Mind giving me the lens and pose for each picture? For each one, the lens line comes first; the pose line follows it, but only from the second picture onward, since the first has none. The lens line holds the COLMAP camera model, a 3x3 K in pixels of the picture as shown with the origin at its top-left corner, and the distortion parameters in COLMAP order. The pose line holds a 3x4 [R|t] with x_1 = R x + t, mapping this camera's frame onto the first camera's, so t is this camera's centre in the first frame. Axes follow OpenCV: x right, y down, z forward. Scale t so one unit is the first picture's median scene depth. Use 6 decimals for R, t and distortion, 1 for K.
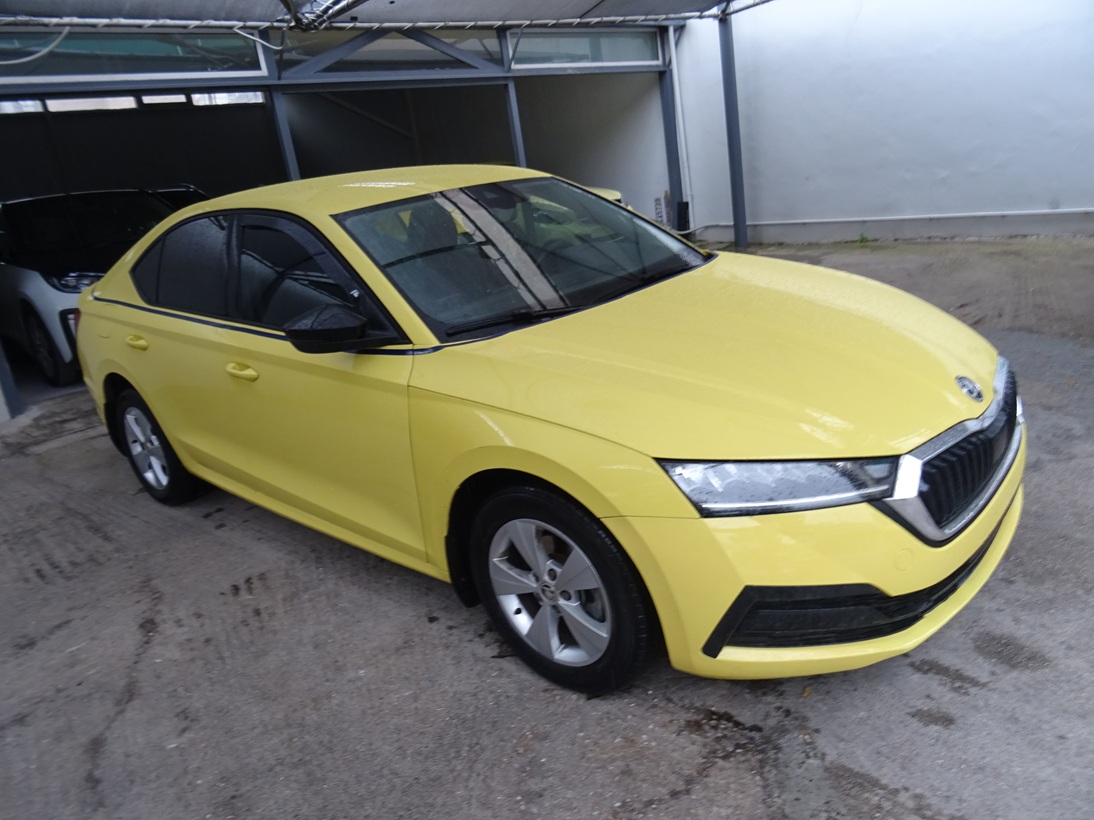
lens RADIAL K [[780.0, 0, 542.8], [0, 780.0, 411.0], [0, 0, 1]] dist [-0.000633, -0.002644]
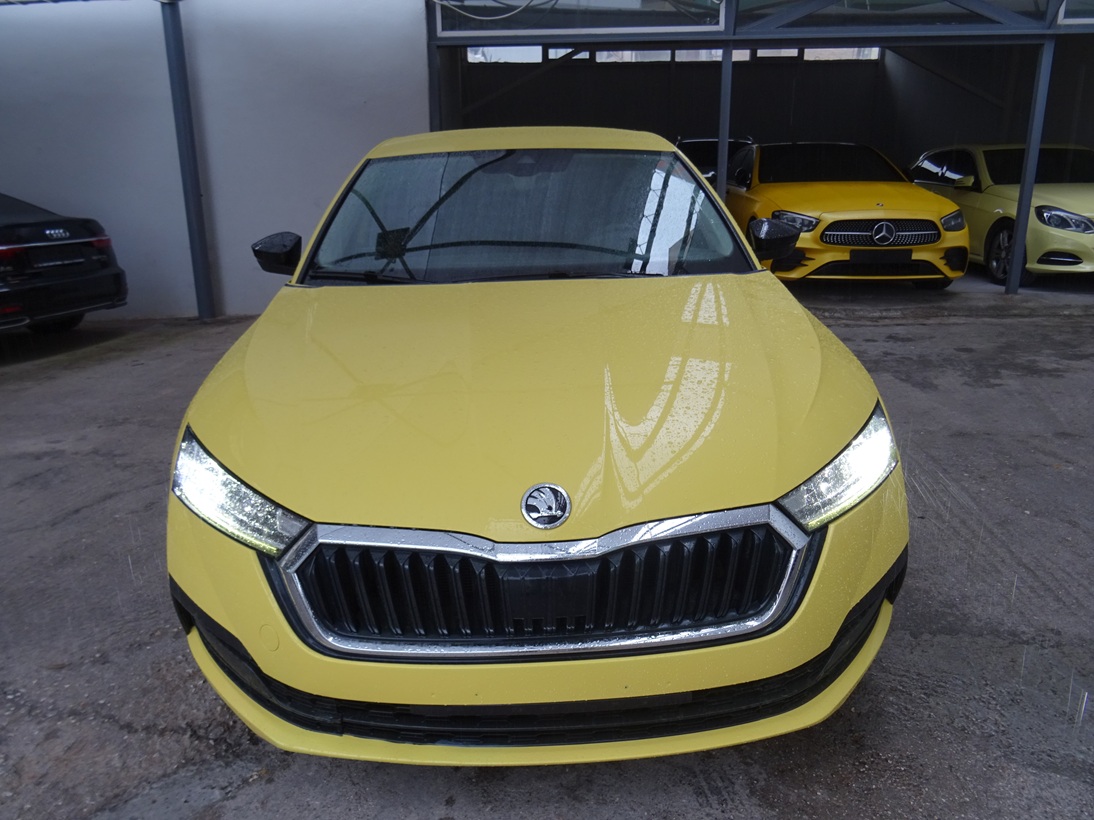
lens RADIAL K [[780.0, 0, 548.3], [0, 780.0, 408.5], [0, 0, 1]] dist [-0.000633, -0.002644]
pose [[0.683084, 0.323489, -0.654791, 0.302596], [-0.292762, 0.942654, 0.160291, -0.068795], [0.669094, 0.082205, 0.738618, 0.153102]]
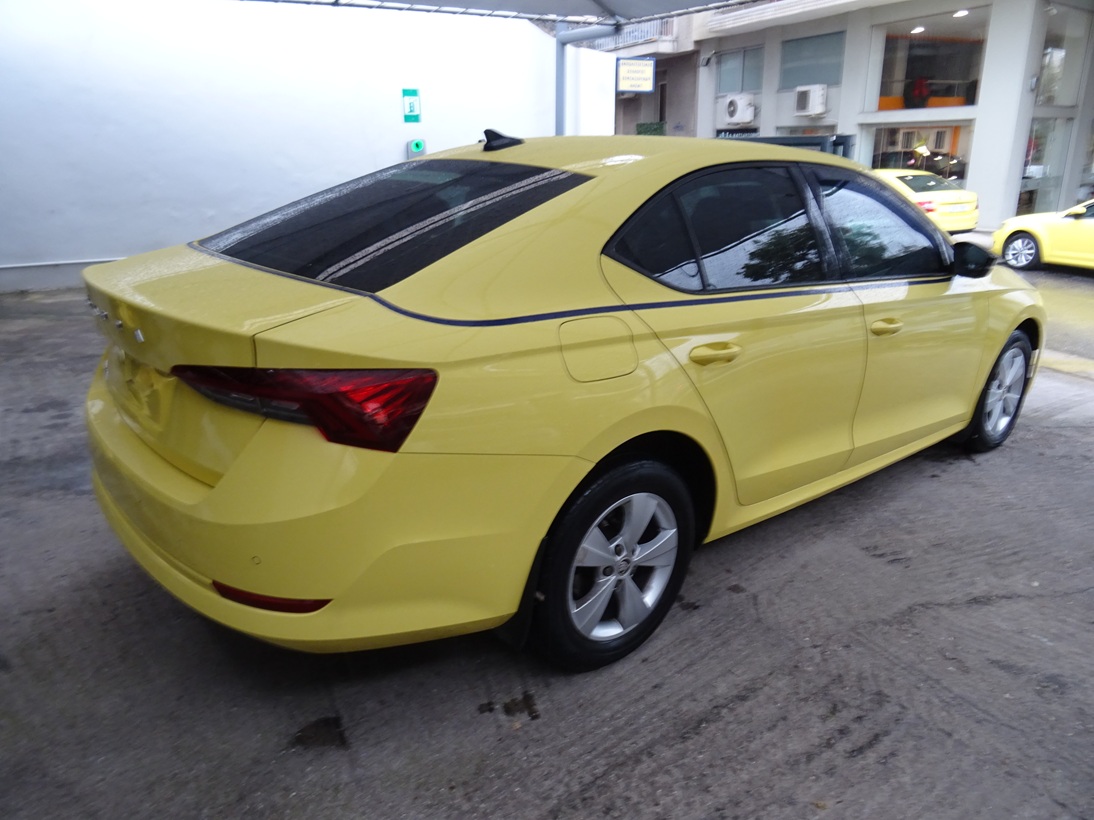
lens RADIAL K [[780.0, 0, 541.1], [0, 780.0, 408.8], [0, 0, 1]] dist [-0.000633, -0.002644]
pose [[0.140208, -0.188987, 0.971919, -0.620434], [0.280724, 0.948922, 0.144018, -0.095965], [-0.949492, 0.252648, 0.186100, 0.546687]]
